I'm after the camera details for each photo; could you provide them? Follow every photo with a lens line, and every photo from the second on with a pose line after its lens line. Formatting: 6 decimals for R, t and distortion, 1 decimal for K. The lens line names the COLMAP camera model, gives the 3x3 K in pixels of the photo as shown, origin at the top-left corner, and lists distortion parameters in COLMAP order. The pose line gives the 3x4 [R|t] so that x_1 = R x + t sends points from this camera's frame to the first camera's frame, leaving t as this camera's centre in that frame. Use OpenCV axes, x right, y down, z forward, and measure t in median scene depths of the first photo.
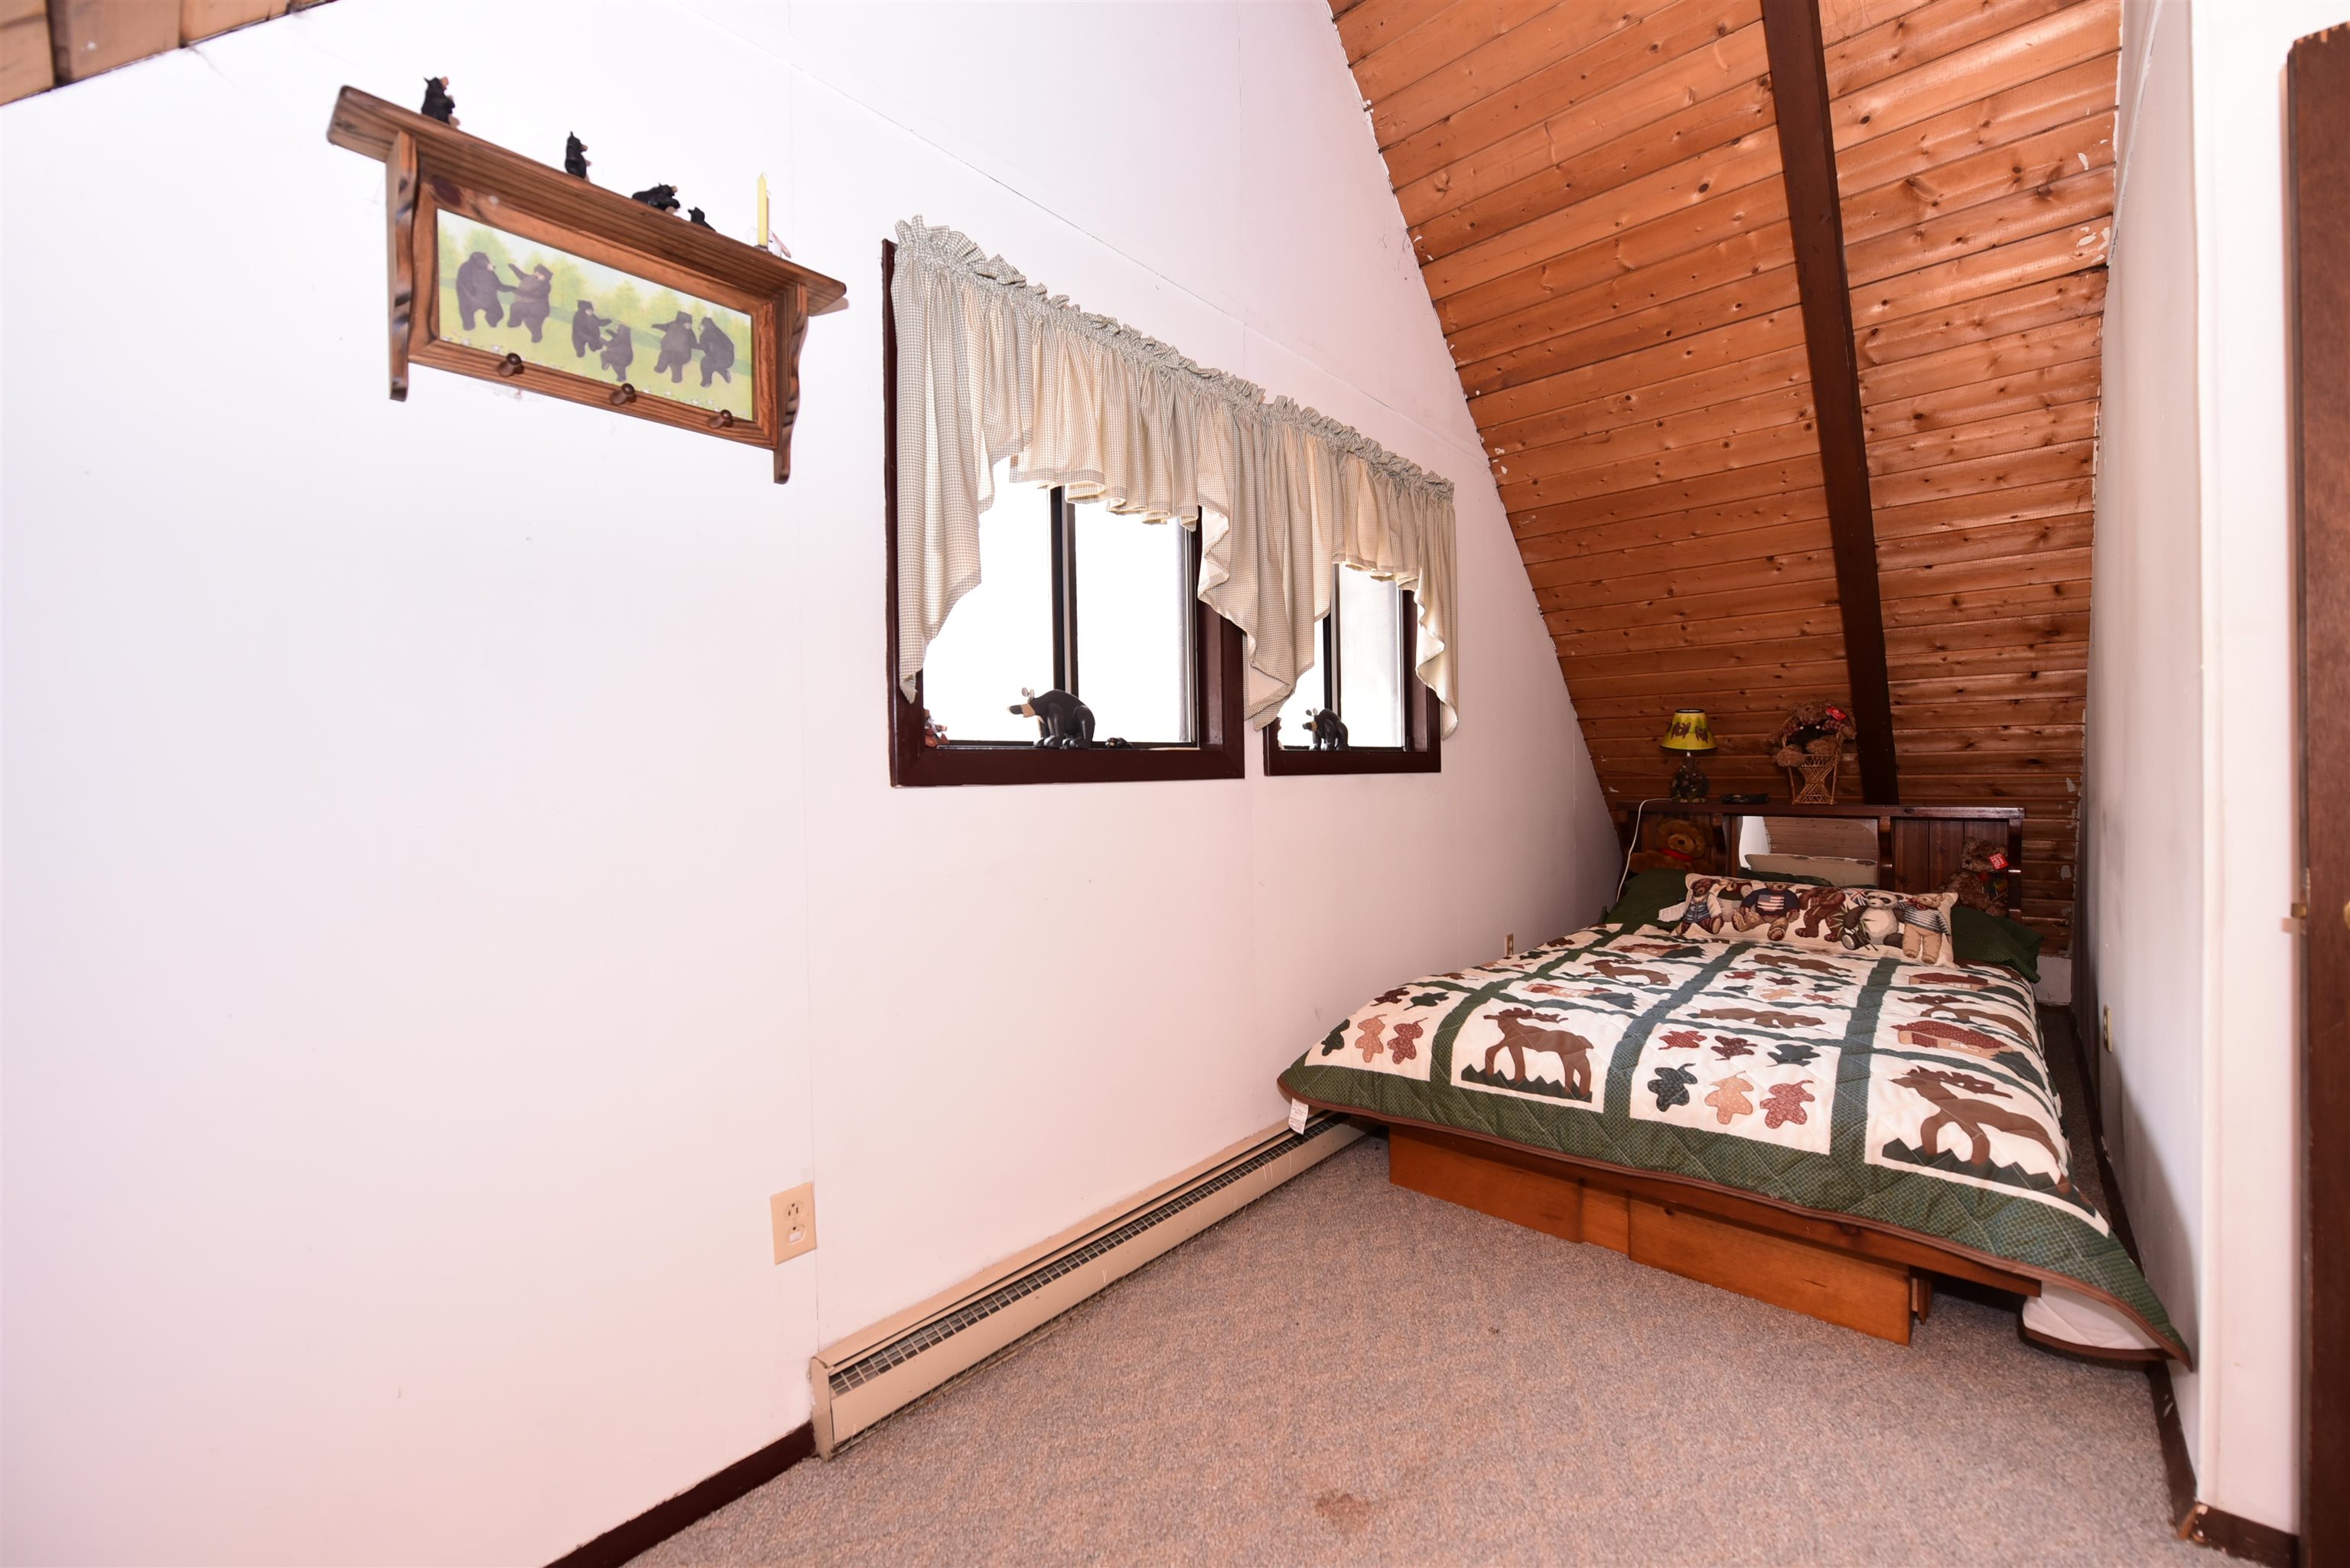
lens RADIAL K [[927.6, 0, 1184.9], [0, 927.6, 782.9], [0, 0, 1]] dist [-0.006962, -0.001003]
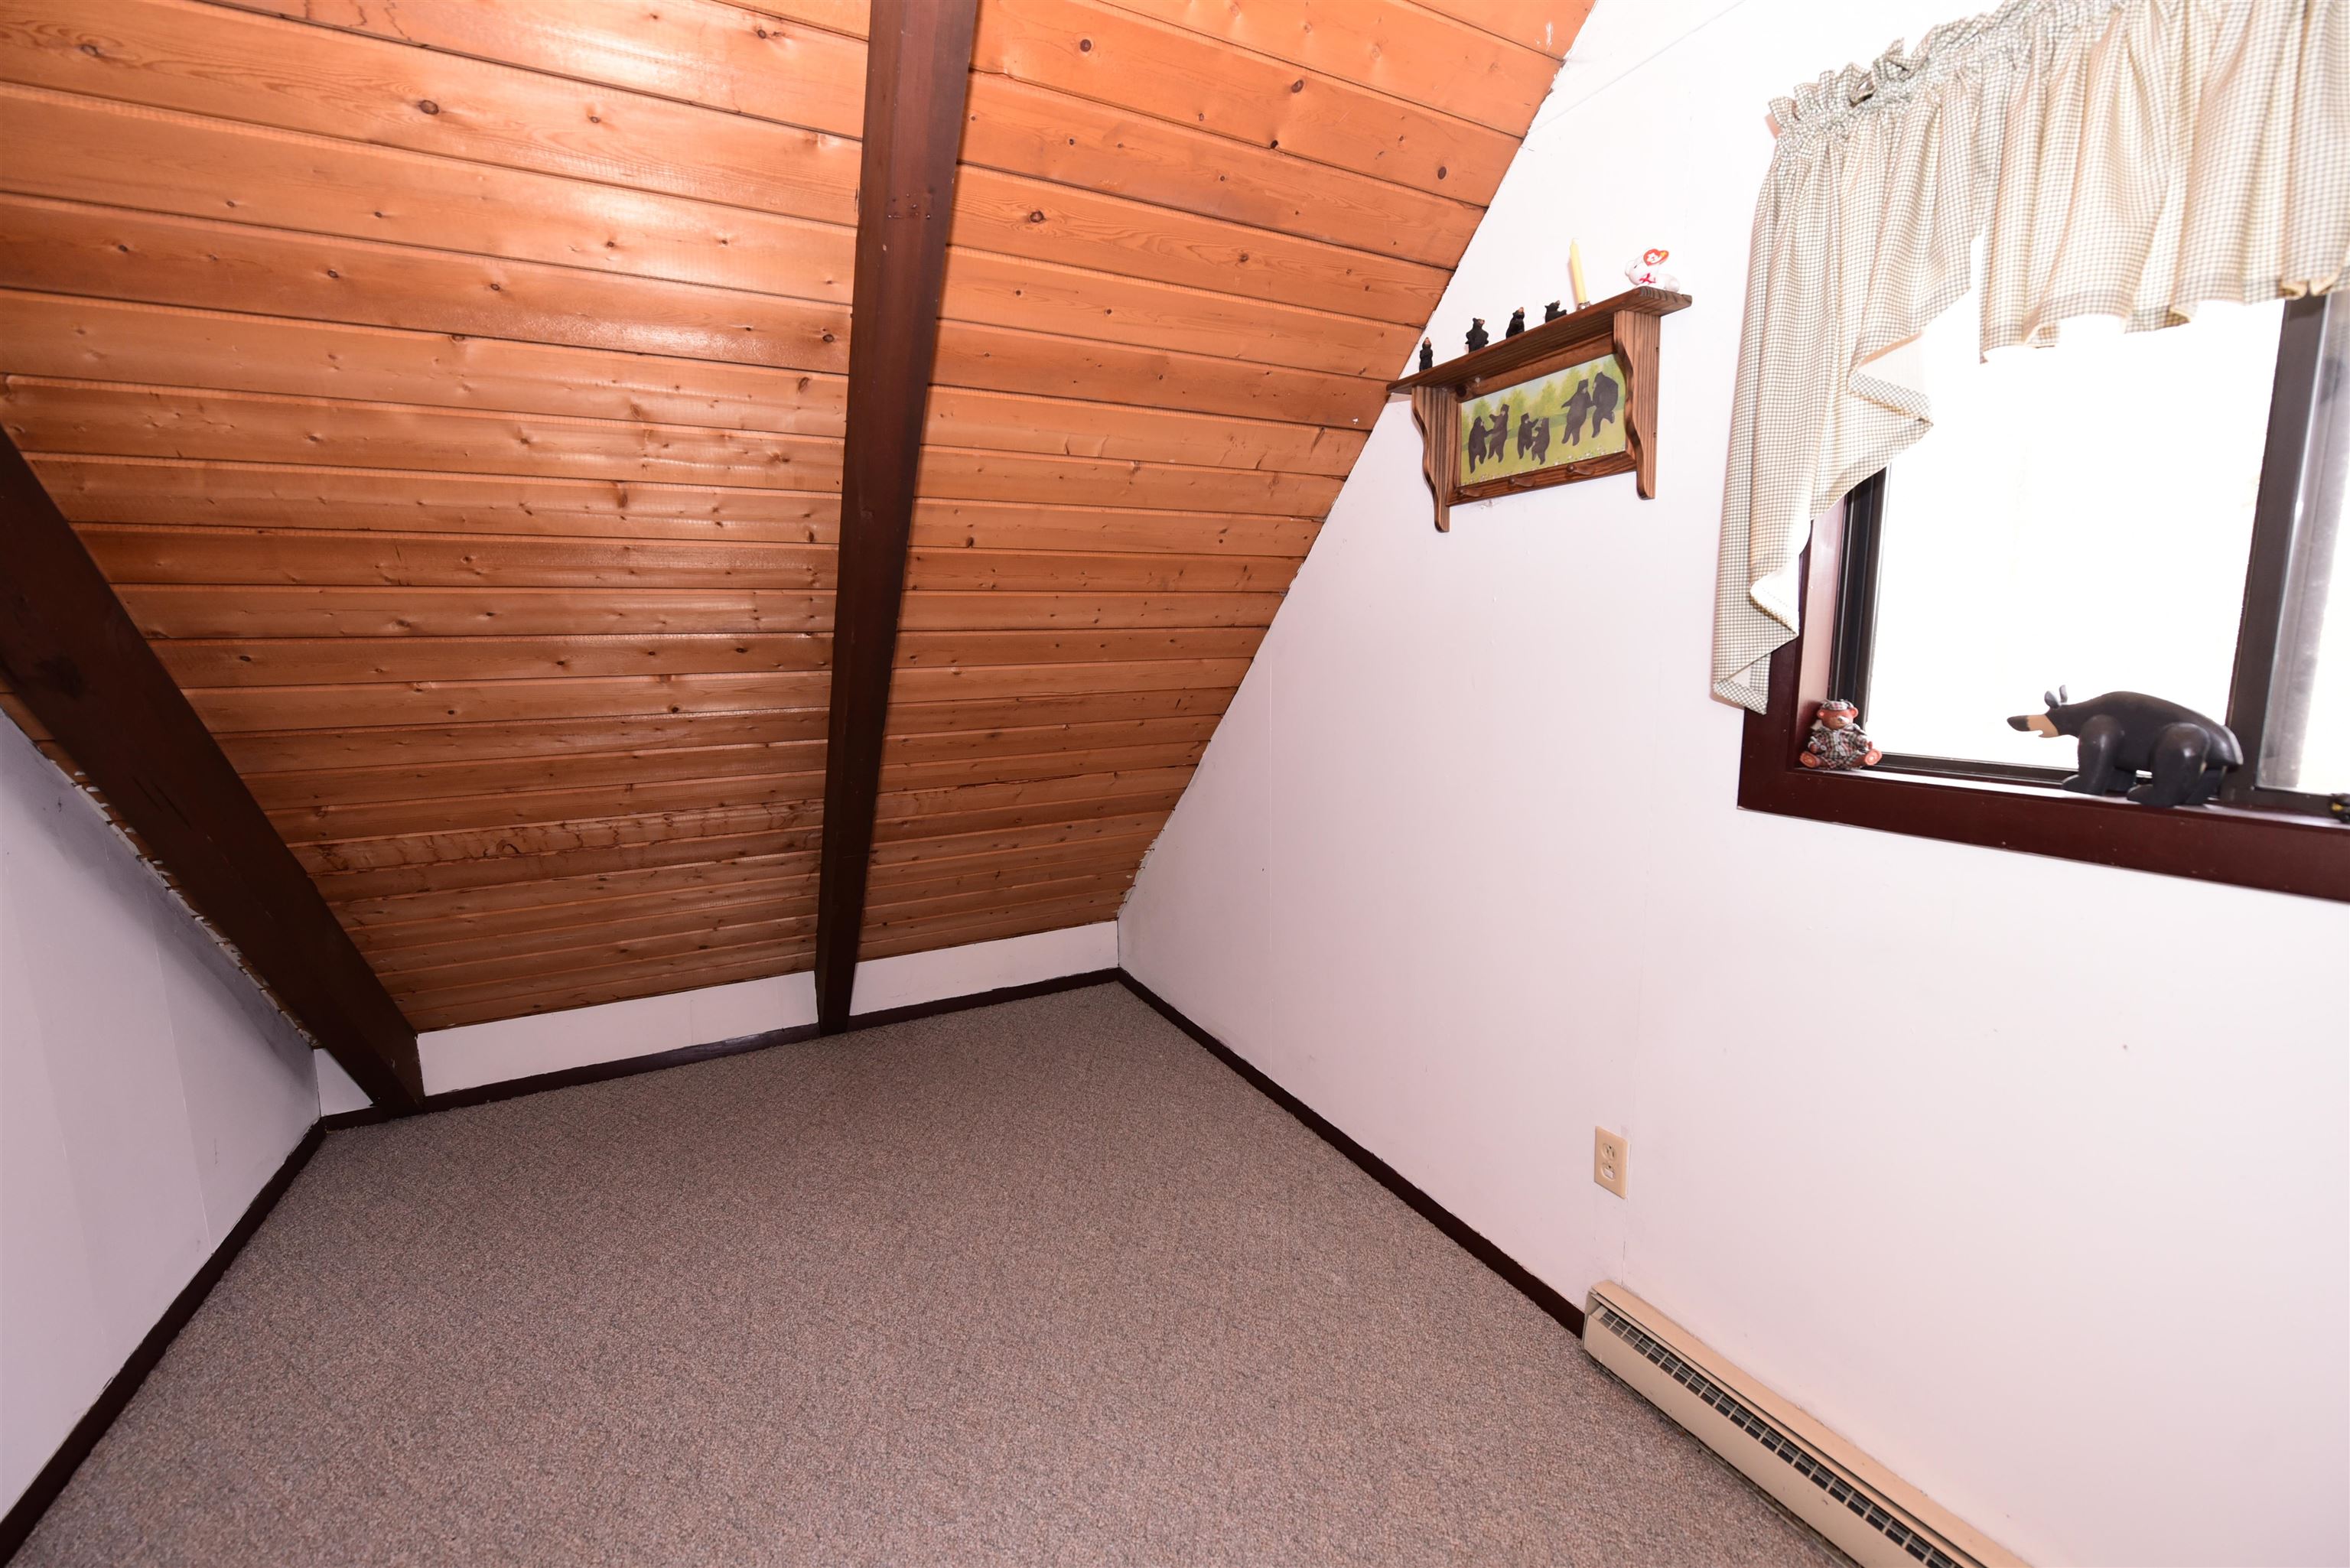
lens RADIAL K [[927.6, 0, 1184.9], [0, 927.6, 782.9], [0, 0, 1]] dist [-0.006962, -0.001003]
pose [[-0.356175, 0.164342, -0.919854, 0.836689], [0.012991, 0.985188, 0.170985, -0.216378], [0.934329, 0.048951, -0.353035, 0.994781]]
